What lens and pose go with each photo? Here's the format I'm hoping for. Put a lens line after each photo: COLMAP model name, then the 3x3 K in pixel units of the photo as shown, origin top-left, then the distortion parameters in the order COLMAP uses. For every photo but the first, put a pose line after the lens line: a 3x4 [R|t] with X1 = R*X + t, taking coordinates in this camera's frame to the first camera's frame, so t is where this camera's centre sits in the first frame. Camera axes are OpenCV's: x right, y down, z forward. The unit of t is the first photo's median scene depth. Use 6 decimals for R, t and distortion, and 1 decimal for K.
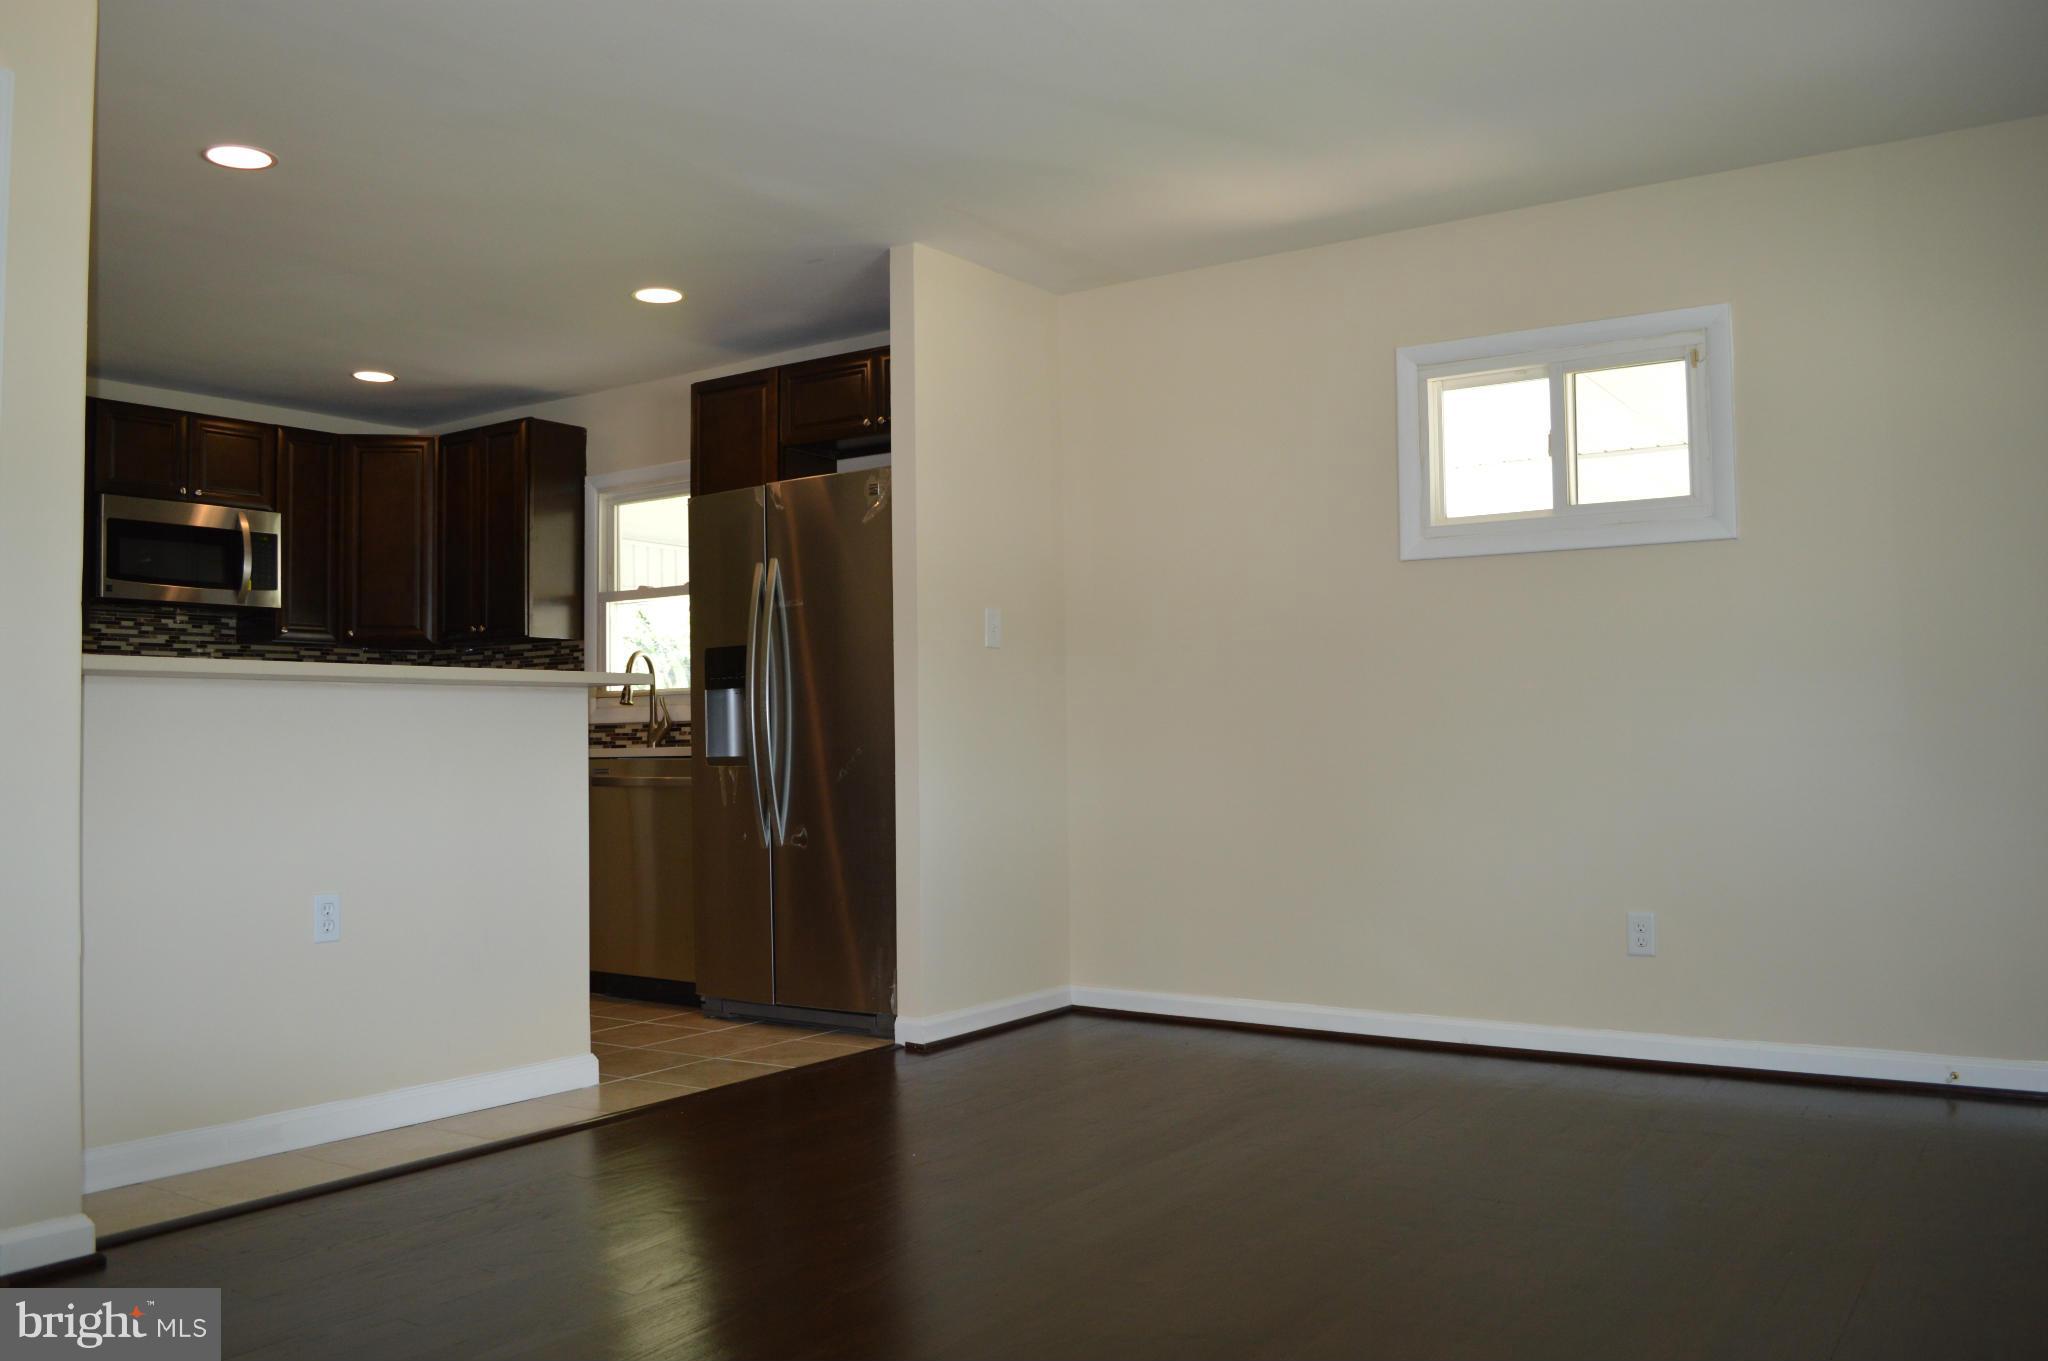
lens RADIAL K [[1679.2, 0, 1025.1], [0, 1679.2, 678.2], [0, 0, 1]] dist [-0.080851, 0.013777]
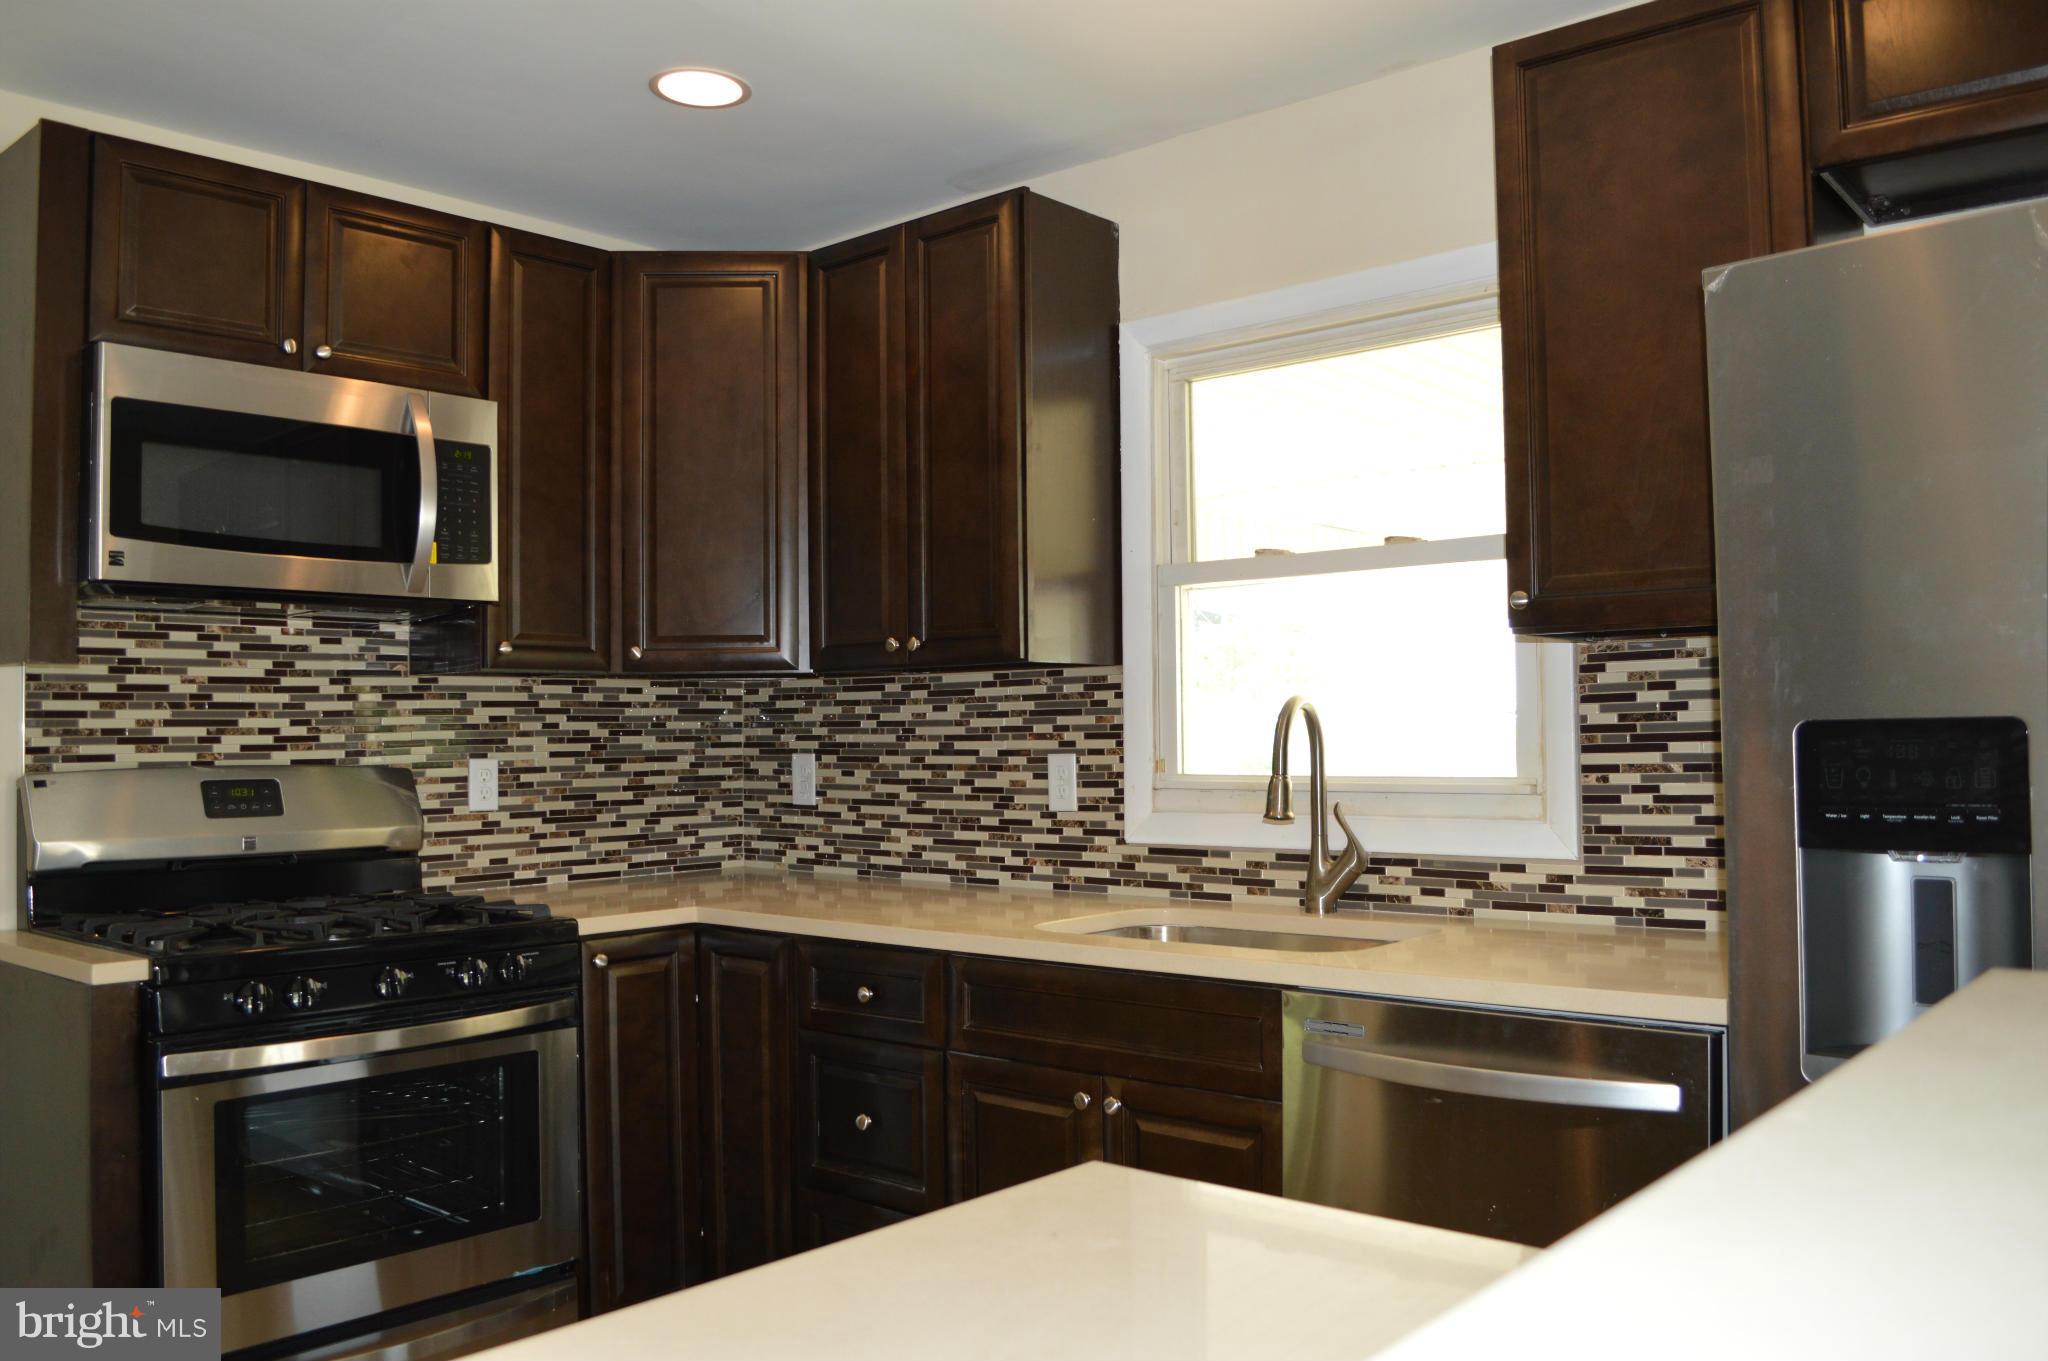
lens RADIAL K [[1679.2, 0, 1018.4], [0, 1679.2, 670.9], [0, 0, 1]] dist [-0.080851, 0.013777]
pose [[0.993190, -0.001784, -0.116495, -0.245109], [0.002140, 0.999993, 0.002931, -0.023462], [0.116489, -0.003161, 0.993187, 0.539365]]
